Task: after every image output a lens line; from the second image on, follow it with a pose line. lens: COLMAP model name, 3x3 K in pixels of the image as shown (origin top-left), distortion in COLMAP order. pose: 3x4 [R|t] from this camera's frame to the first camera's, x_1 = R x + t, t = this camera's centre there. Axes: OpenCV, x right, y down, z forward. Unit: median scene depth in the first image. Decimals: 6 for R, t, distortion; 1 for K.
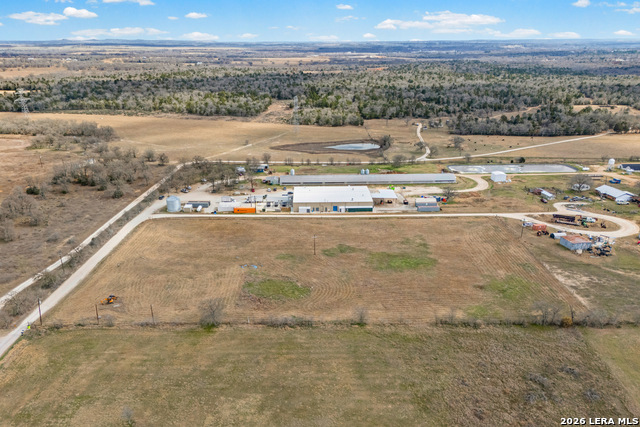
lens RADIAL K [[475.6, 0, 324.7], [0, 475.6, 239.1], [0, 0, 1]] dist [0.039683, -0.007694]
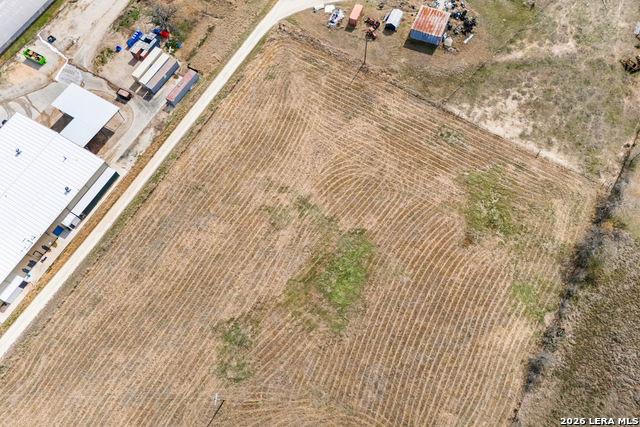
lens RADIAL K [[475.6, 0, 324.7], [0, 475.6, 239.1], [0, 0, 1]] dist [0.039683, -0.007694]
pose [[0.539178, -0.794303, 0.279945, 0.034269], [0.350947, 0.514069, 0.782668, -0.498330], [-0.765587, -0.323751, 0.555933, 0.795236]]
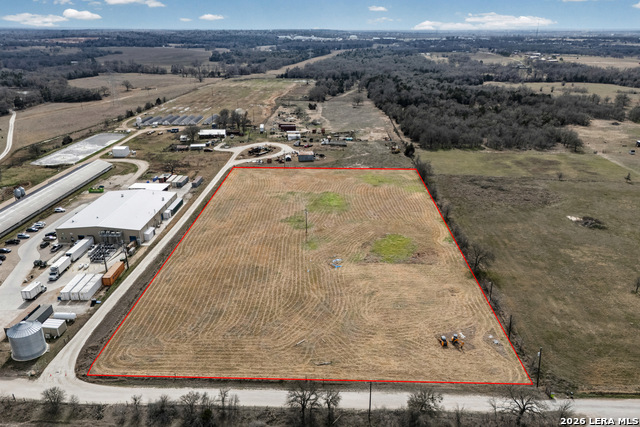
lens RADIAL K [[475.6, 0, 324.7], [0, 475.6, 239.1], [0, 0, 1]] dist [0.039683, -0.007694]
pose [[0.058351, -0.401592, 0.913958, -0.977395], [0.378255, 0.856148, 0.352041, -0.299367], [-0.923860, 0.325167, 0.201862, 0.924780]]
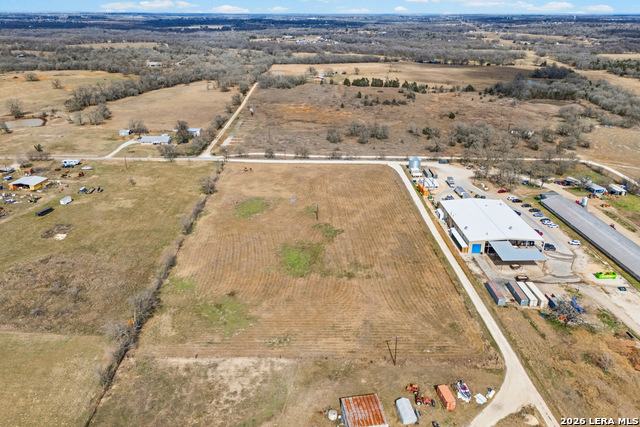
lens RADIAL K [[470.5, 0, 323.3], [0, 470.5, 223.1], [0, 0, 1]] dist [0.071331, -0.061207]
pose [[0.006309, 0.408380, -0.912790, 1.111147], [-0.388512, 0.842099, 0.374068, -0.424821], [0.921422, 0.352270, 0.163973, 0.978947]]
